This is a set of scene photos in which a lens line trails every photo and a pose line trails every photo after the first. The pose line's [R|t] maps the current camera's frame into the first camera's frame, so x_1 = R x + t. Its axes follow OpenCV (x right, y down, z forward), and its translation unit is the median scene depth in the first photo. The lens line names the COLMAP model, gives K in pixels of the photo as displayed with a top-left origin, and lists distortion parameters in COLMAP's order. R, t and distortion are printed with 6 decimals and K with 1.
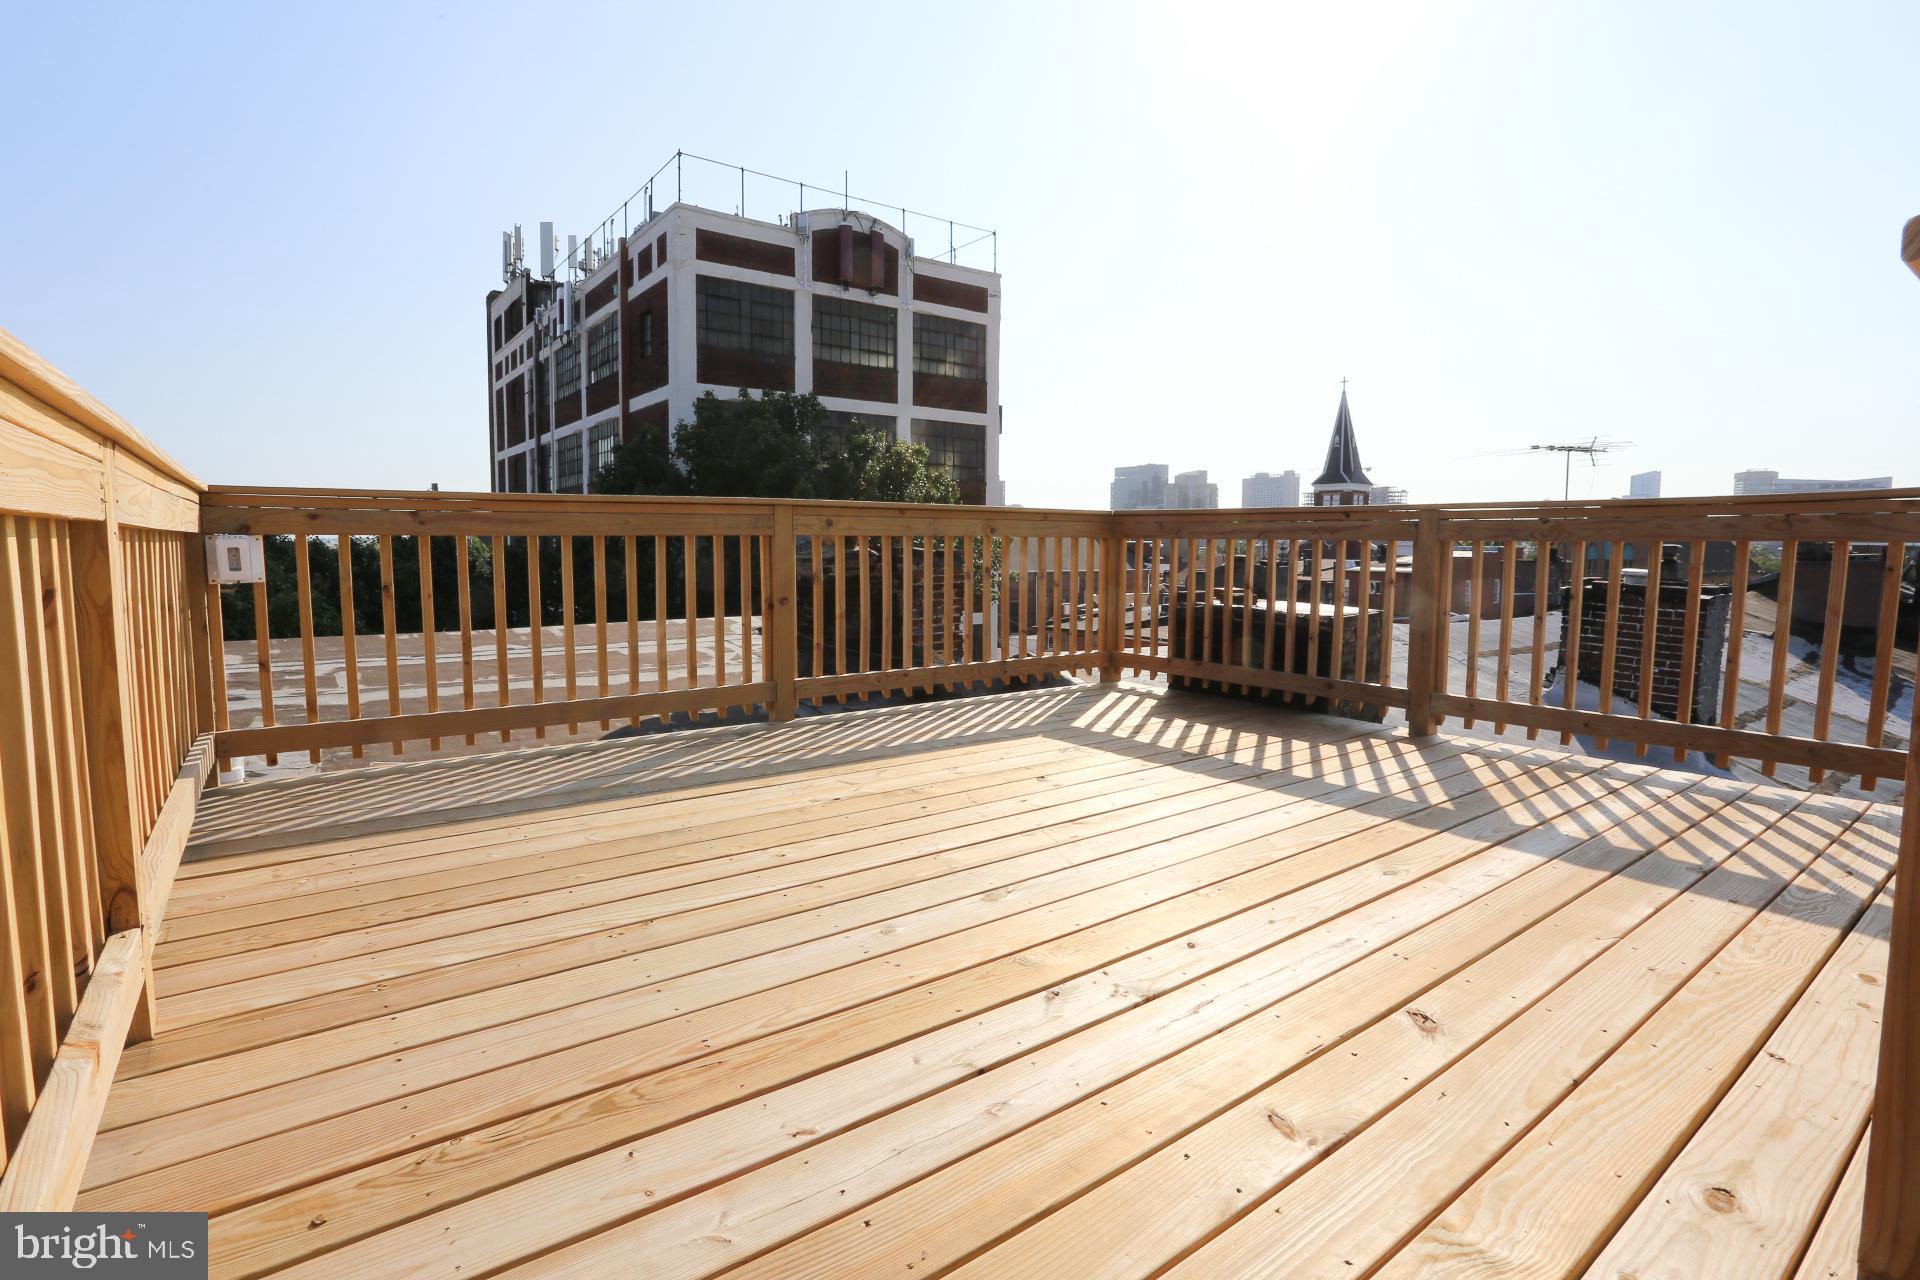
lens RADIAL K [[937.5, 0, 948.7], [0, 937.5, 630.2], [0, 0, 1]] dist [-0.072859, 0.033821]
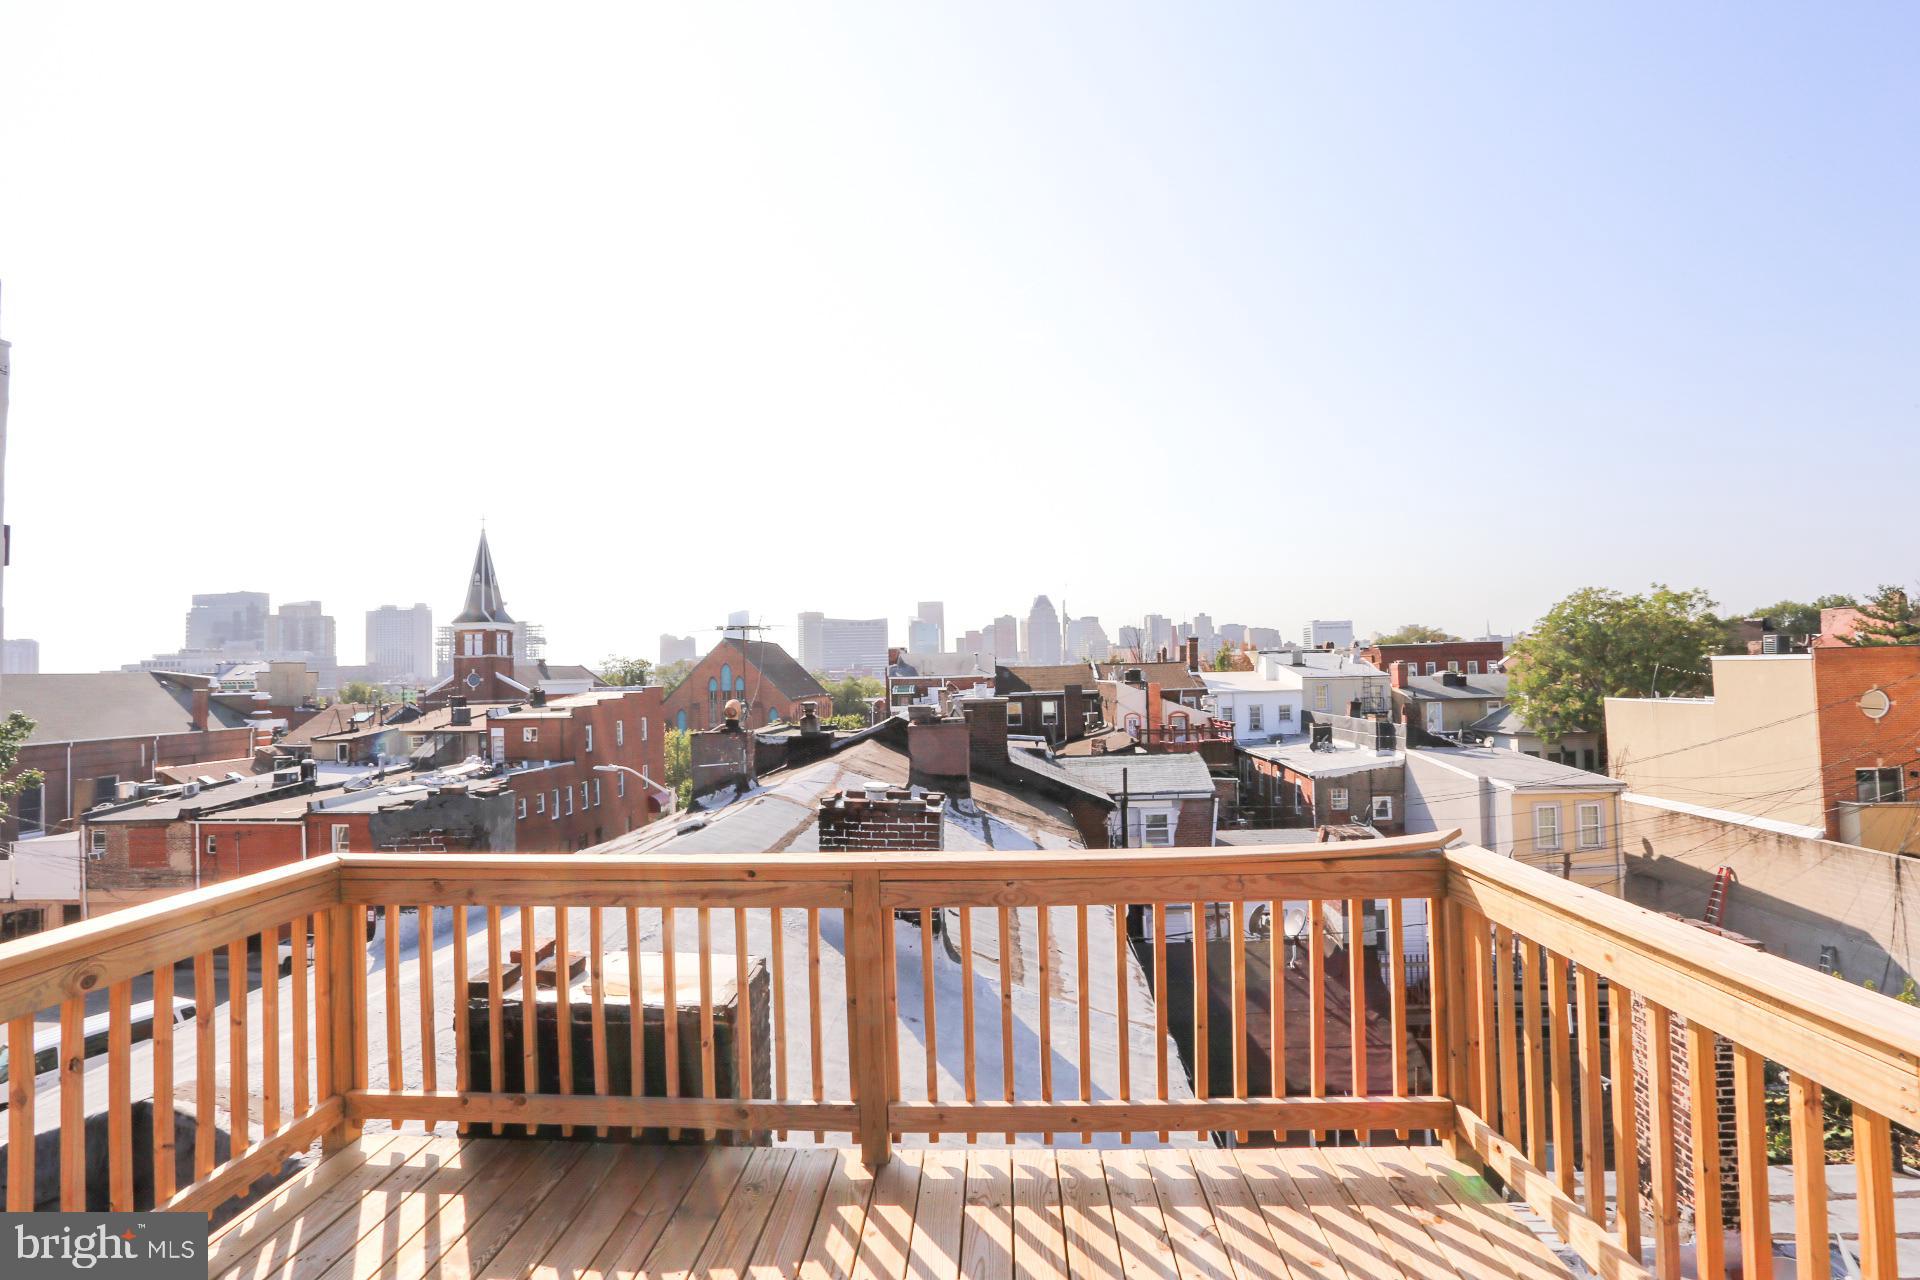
lens RADIAL K [[937.5, 0, 948.7], [0, 937.5, 630.2], [0, 0, 1]] dist [-0.072859, 0.033821]
pose [[0.644412, 0.009831, 0.764616, -0.019836], [0.099786, 0.990286, -0.096832, -0.182199], [-0.758140, 0.138698, 0.637171, 0.319319]]
